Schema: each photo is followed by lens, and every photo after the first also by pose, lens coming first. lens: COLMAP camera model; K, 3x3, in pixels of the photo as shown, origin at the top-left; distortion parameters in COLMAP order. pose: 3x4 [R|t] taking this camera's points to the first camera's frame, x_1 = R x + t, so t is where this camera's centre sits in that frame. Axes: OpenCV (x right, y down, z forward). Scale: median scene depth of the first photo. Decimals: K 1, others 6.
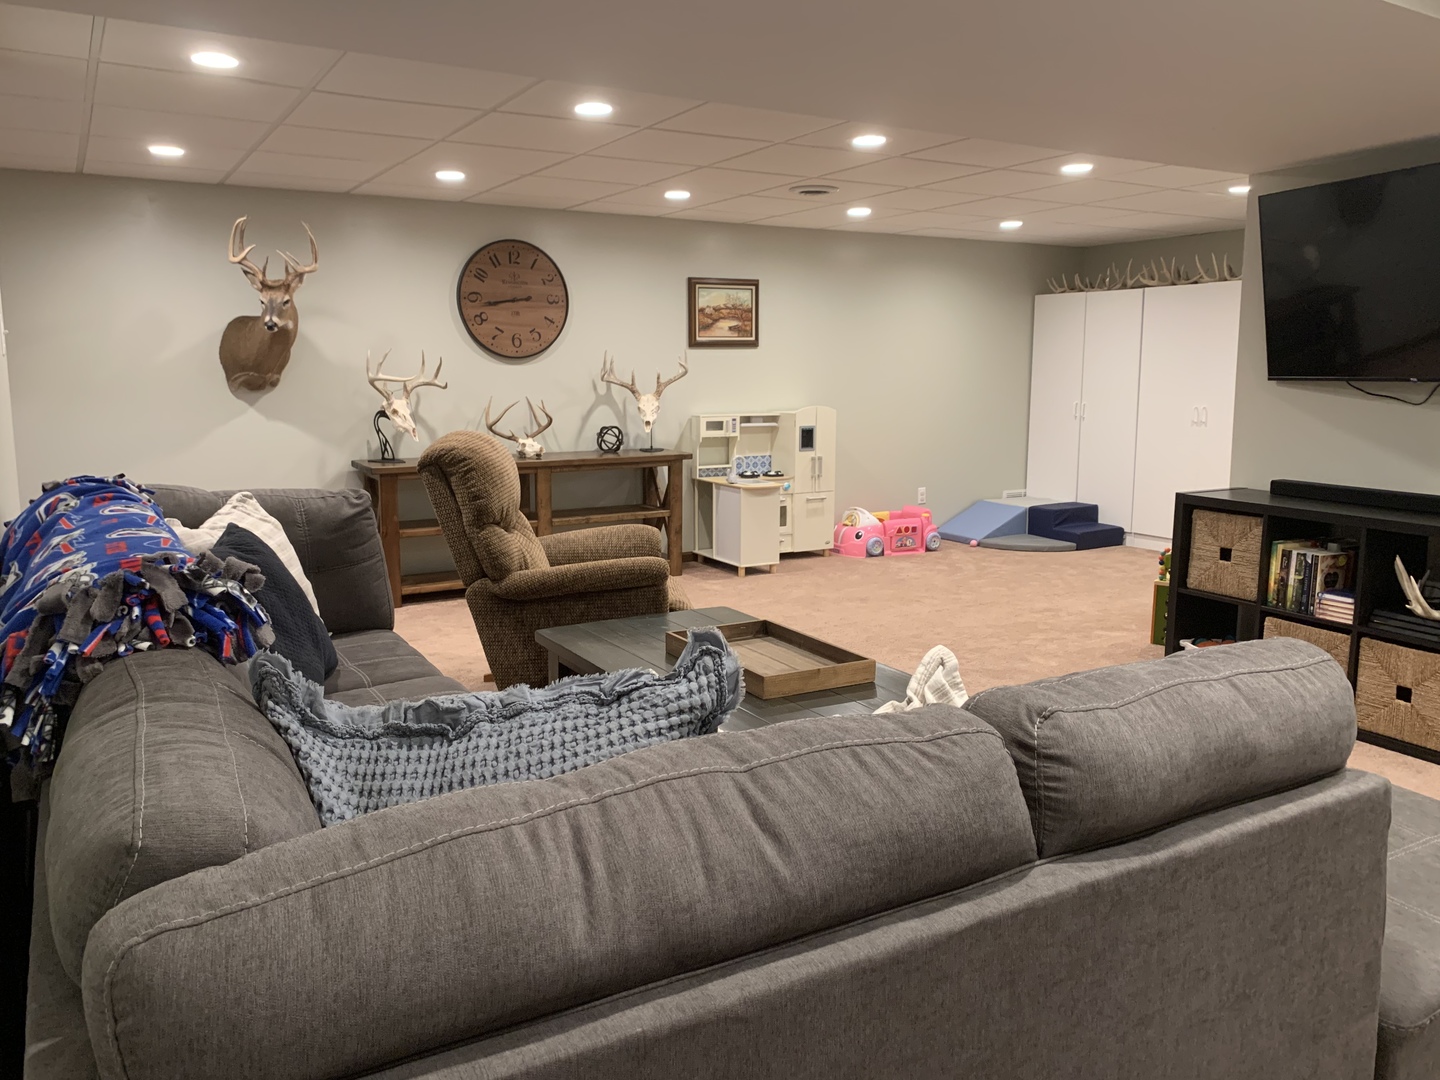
lens RADIAL K [[1125.5, 0, 720.6], [0, 1125.5, 540.0], [0, 0, 1]] dist [0.036694, -0.025630]
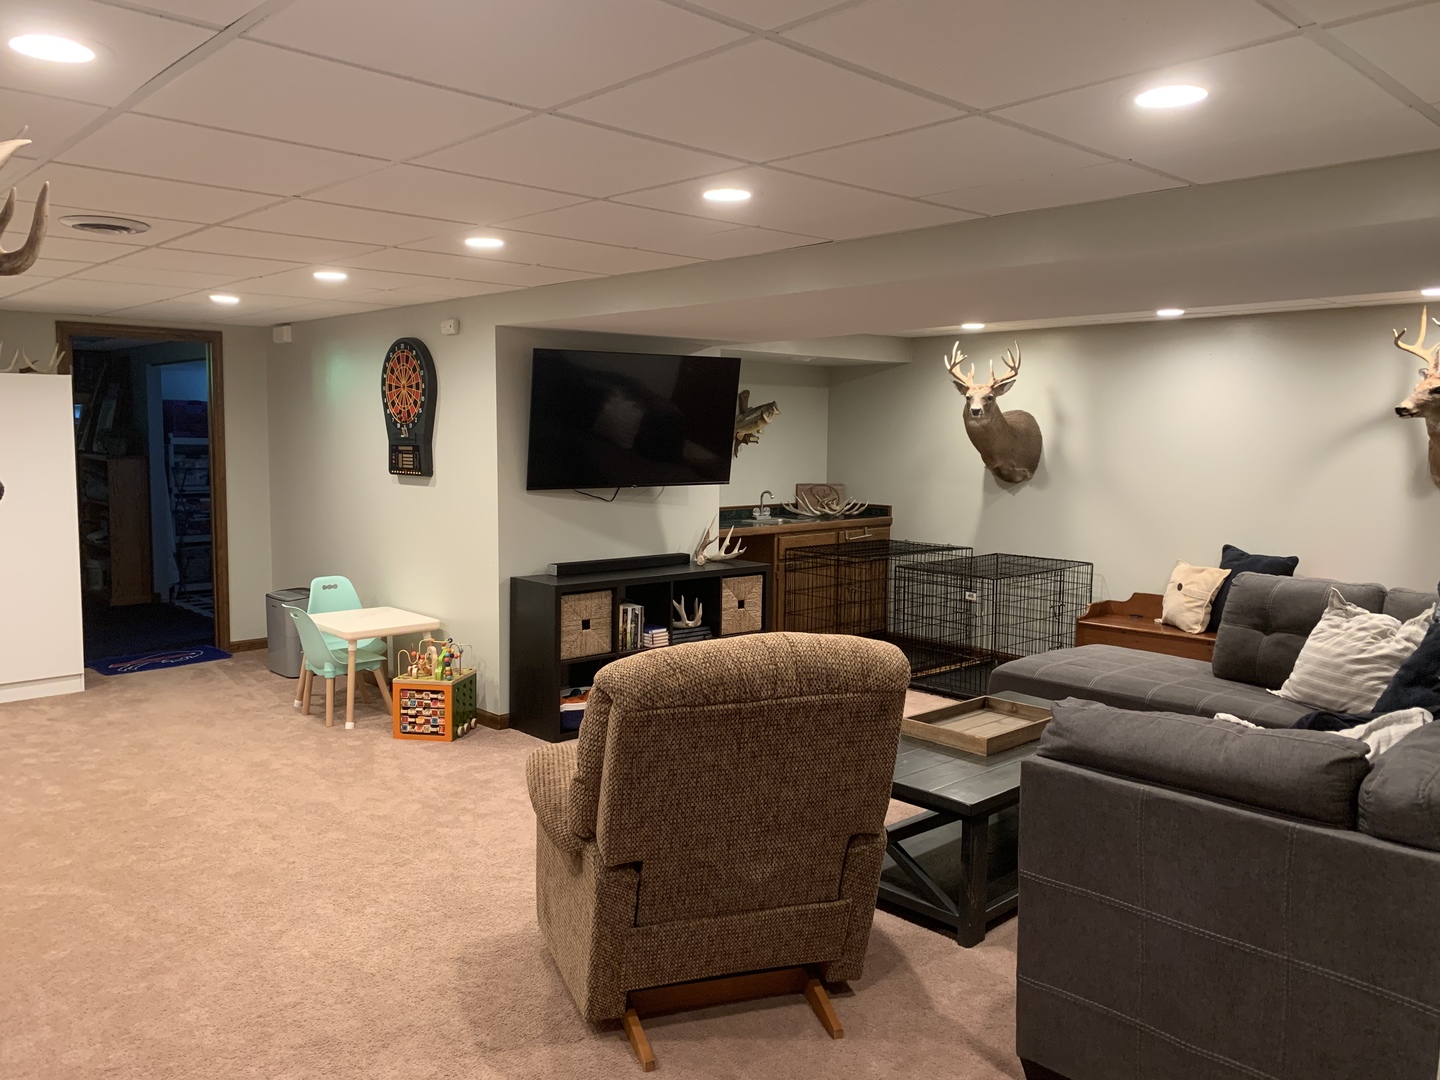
lens RADIAL K [[1125.5, 0, 719.8], [0, 1125.5, 538.3], [0, 0, 1]] dist [0.036694, -0.025630]
pose [[-0.222358, -0.089580, 0.970841, -0.852176], [0.154445, 0.979960, 0.125795, -0.229222], [-0.962654, 0.177913, -0.204067, 1.138521]]
